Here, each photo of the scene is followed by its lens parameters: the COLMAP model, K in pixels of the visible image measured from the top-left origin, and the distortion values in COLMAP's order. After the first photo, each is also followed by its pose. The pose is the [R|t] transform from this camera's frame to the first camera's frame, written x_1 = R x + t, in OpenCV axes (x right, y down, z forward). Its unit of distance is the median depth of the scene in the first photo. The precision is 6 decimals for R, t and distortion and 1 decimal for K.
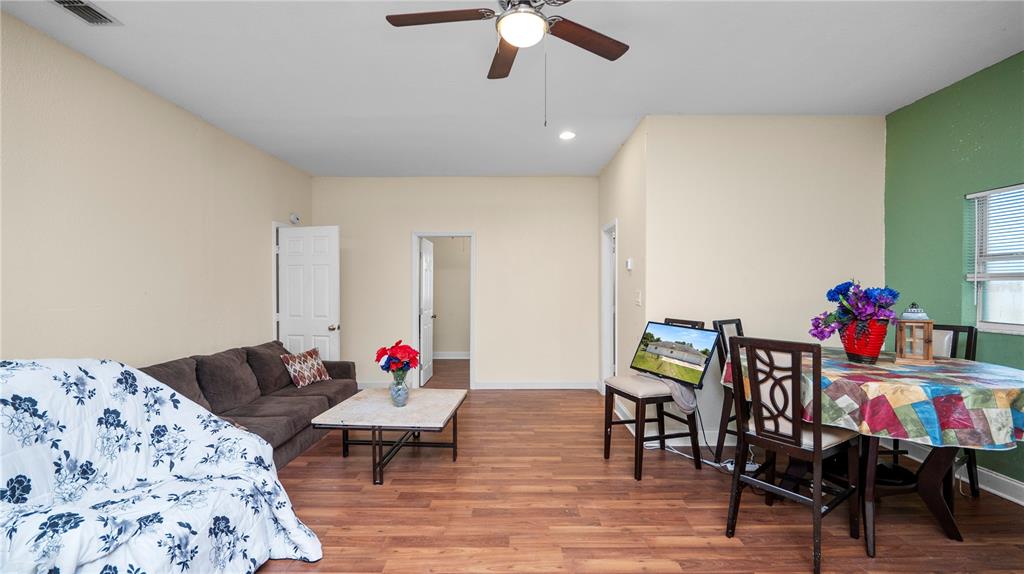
lens RADIAL K [[421.6, 0, 512.0], [0, 421.6, 287.0], [0, 0, 1]] dist [-0.004424, 0.000003]
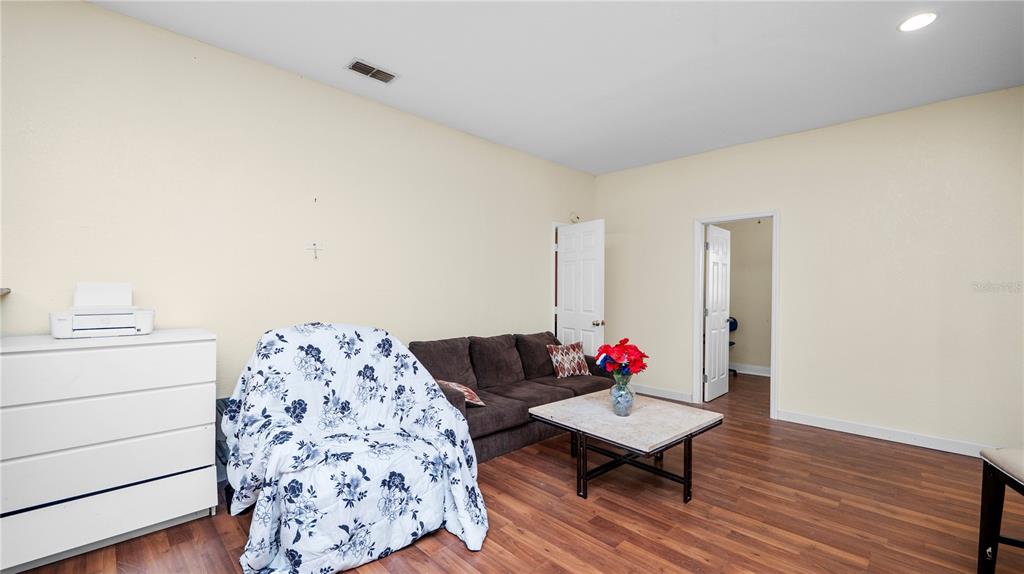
lens RADIAL K [[421.6, 0, 512.0], [0, 421.6, 287.0], [0, 0, 1]] dist [-0.004424, 0.000003]
pose [[0.708595, 0.002741, -0.705610, 0.269065], [-0.010588, 0.999921, -0.006749, 0.045375], [0.705536, 0.012253, 0.708568, 0.348957]]
